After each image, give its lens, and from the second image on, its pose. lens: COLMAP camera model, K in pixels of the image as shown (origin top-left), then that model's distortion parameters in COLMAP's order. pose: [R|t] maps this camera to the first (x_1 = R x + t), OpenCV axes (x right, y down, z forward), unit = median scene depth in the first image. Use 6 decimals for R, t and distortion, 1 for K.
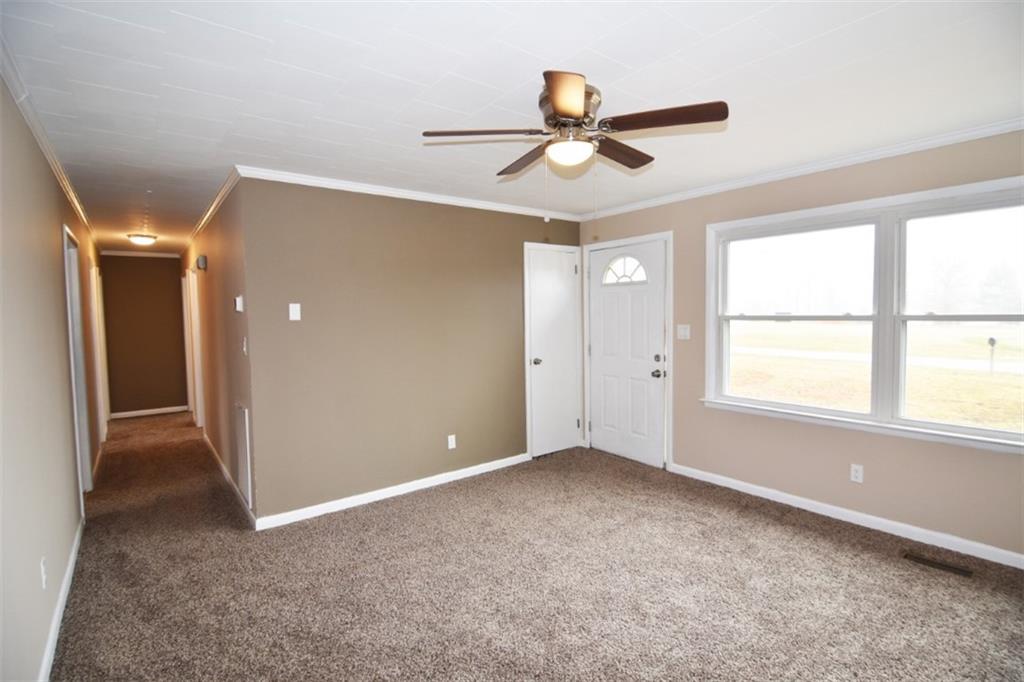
lens RADIAL K [[490.6, 0, 512.4], [0, 490.6, 337.5], [0, 0, 1]] dist [-0.010769, -0.007513]
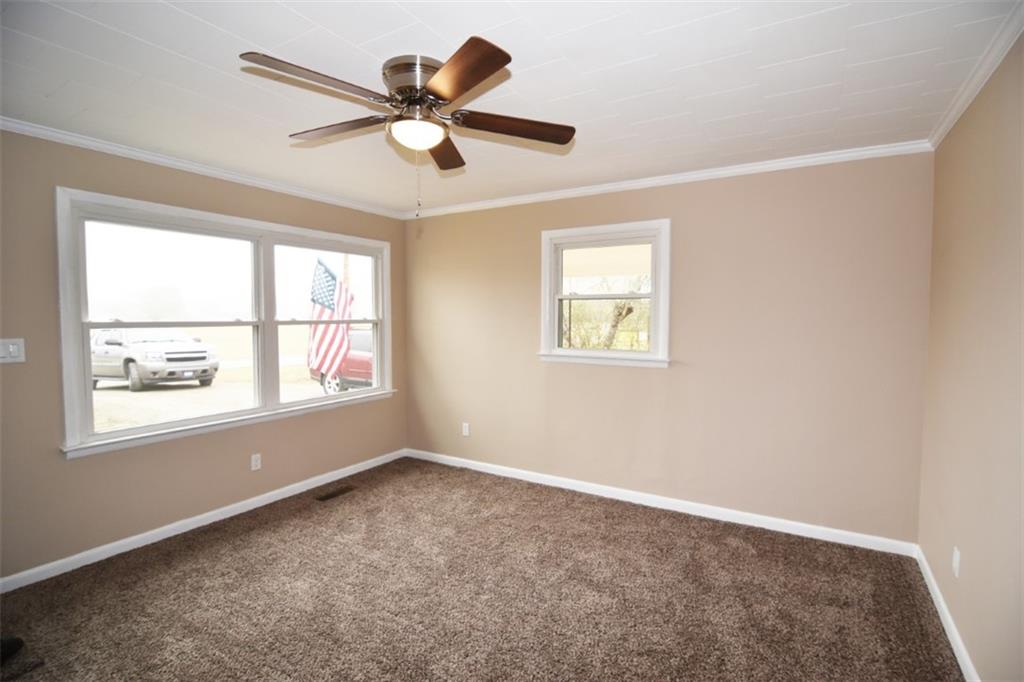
lens RADIAL K [[490.6, 0, 513.8], [0, 490.6, 344.1], [0, 0, 1]] dist [-0.010769, -0.007513]
pose [[-0.361434, -0.038557, 0.931600, -0.514861], [0.050000, 0.996905, 0.060658, -0.029080], [-0.931056, 0.068504, -0.358387, 0.782642]]
